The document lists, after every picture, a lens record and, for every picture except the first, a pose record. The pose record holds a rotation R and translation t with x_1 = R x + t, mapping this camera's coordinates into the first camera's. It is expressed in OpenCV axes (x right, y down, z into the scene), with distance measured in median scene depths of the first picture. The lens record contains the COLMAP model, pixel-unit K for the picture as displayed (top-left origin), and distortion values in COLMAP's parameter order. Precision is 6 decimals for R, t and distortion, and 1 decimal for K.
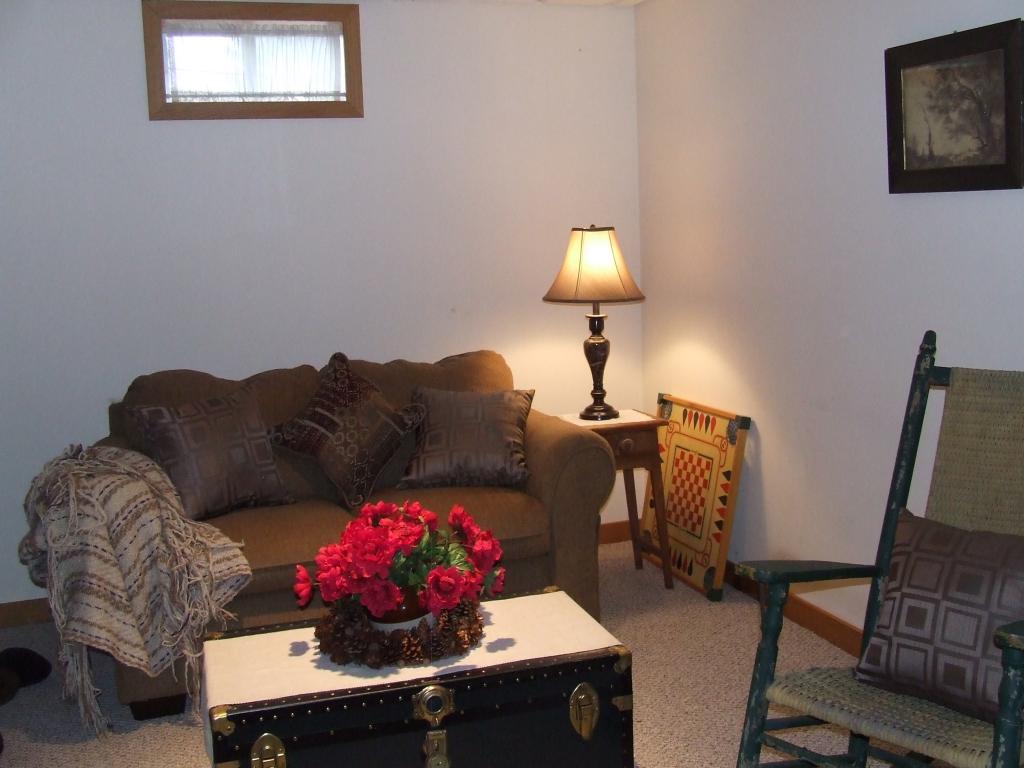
lens RADIAL K [[1126.1, 0, 517.2], [0, 1126.1, 381.0], [0, 0, 1]] dist [-0.103869, 0.143395]
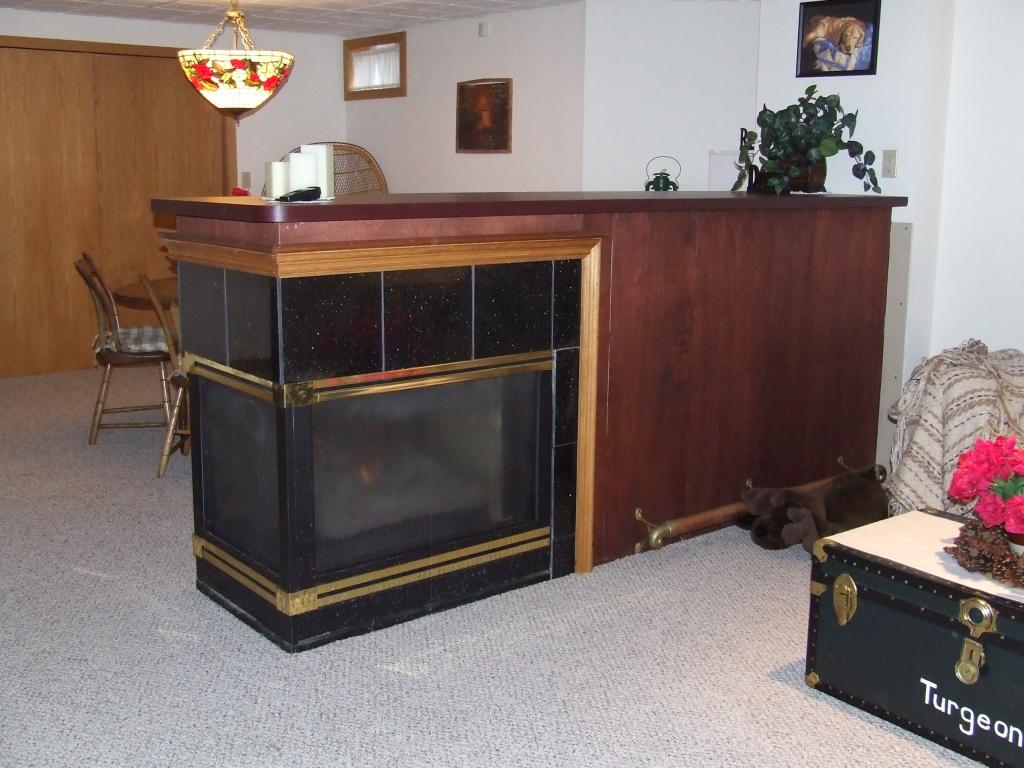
lens RADIAL K [[1126.1, 0, 517.2], [0, 1126.1, 381.0], [0, 0, 1]] dist [-0.103869, 0.143395]
pose [[0.357219, 0.221676, -0.907333, 0.528269], [-0.148207, 0.972573, 0.179266, -0.039667], [0.922187, 0.070436, 0.380276, 0.145163]]
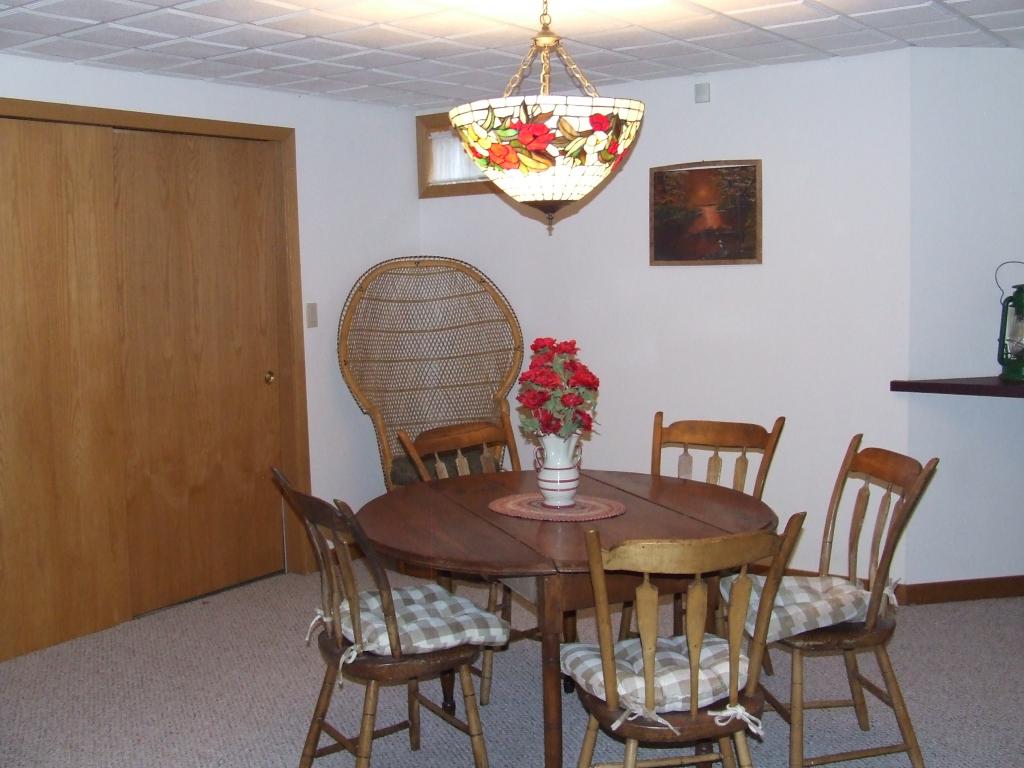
lens RADIAL K [[1126.1, 0, 517.2], [0, 1126.1, 381.0], [0, 0, 1]] dist [-0.103869, 0.143395]
pose [[0.578050, 0.109518, -0.808619, 0.292960], [-0.105895, 0.992641, 0.058742, -0.024008], [0.809101, 0.051673, 0.585393, 0.056211]]
